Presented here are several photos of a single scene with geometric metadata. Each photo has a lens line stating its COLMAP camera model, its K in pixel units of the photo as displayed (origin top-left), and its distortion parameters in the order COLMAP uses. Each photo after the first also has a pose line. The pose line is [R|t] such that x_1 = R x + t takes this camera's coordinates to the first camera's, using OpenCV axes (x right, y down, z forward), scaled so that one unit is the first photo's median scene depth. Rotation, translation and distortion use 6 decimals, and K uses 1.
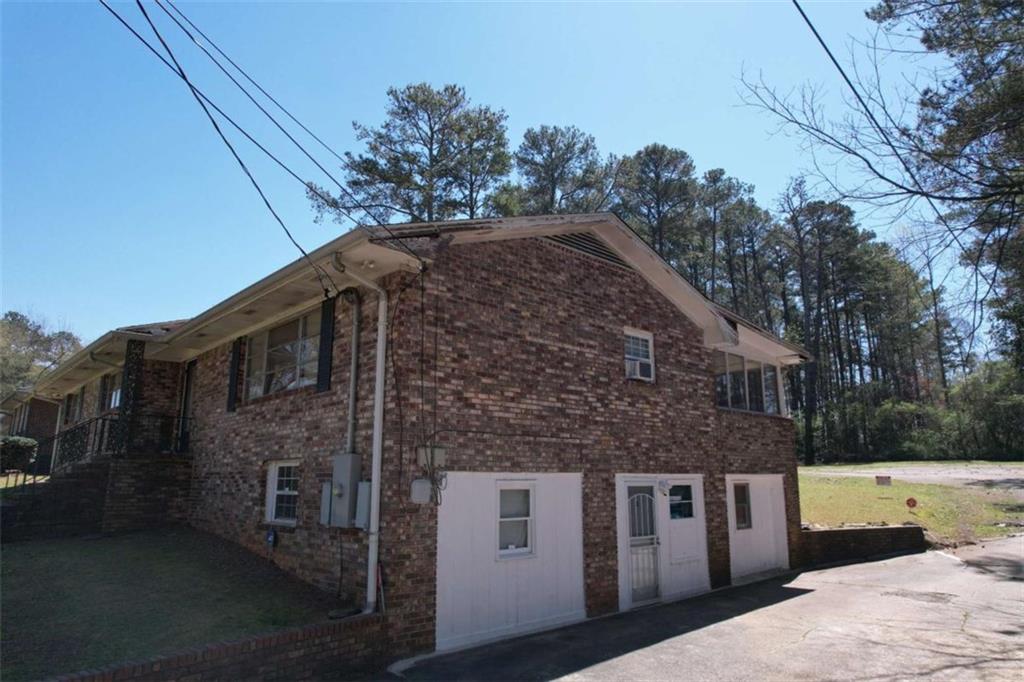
lens RADIAL K [[652.9, 0, 513.7], [0, 652.9, 340.4], [0, 0, 1]] dist [-0.060142, 0.039502]
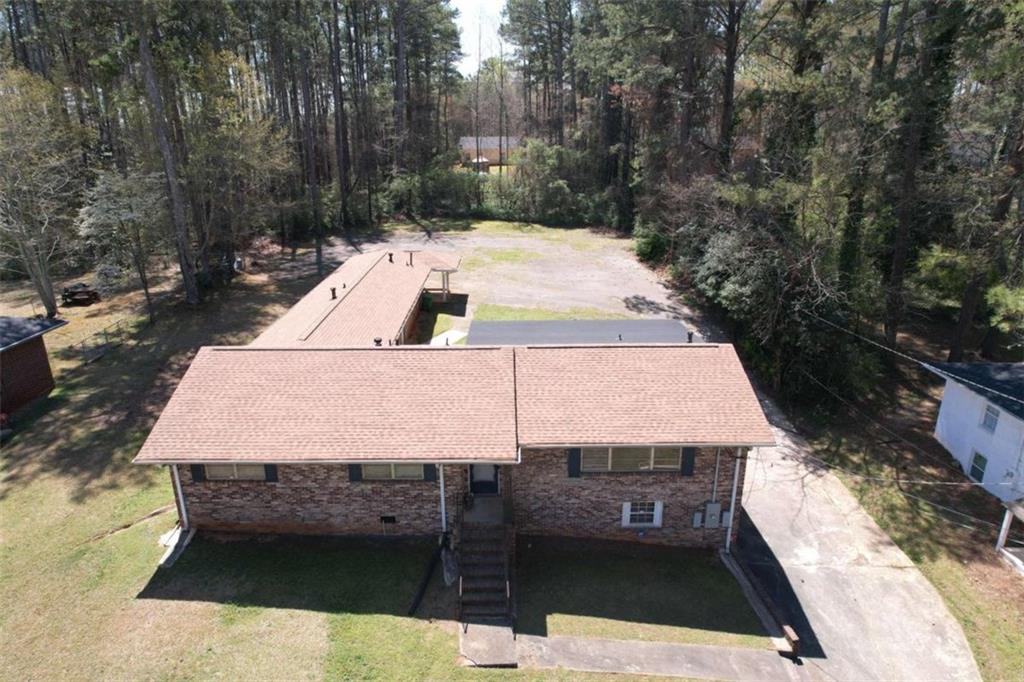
lens RADIAL K [[652.9, 0, 507.3], [0, 652.9, 338.8], [0, 0, 1]] dist [-0.060142, 0.039502]
pose [[0.685630, -0.232874, 0.689696, -0.781893], [-0.152040, 0.880744, 0.448524, -0.453477], [-0.711895, -0.412383, 0.568459, 0.136115]]
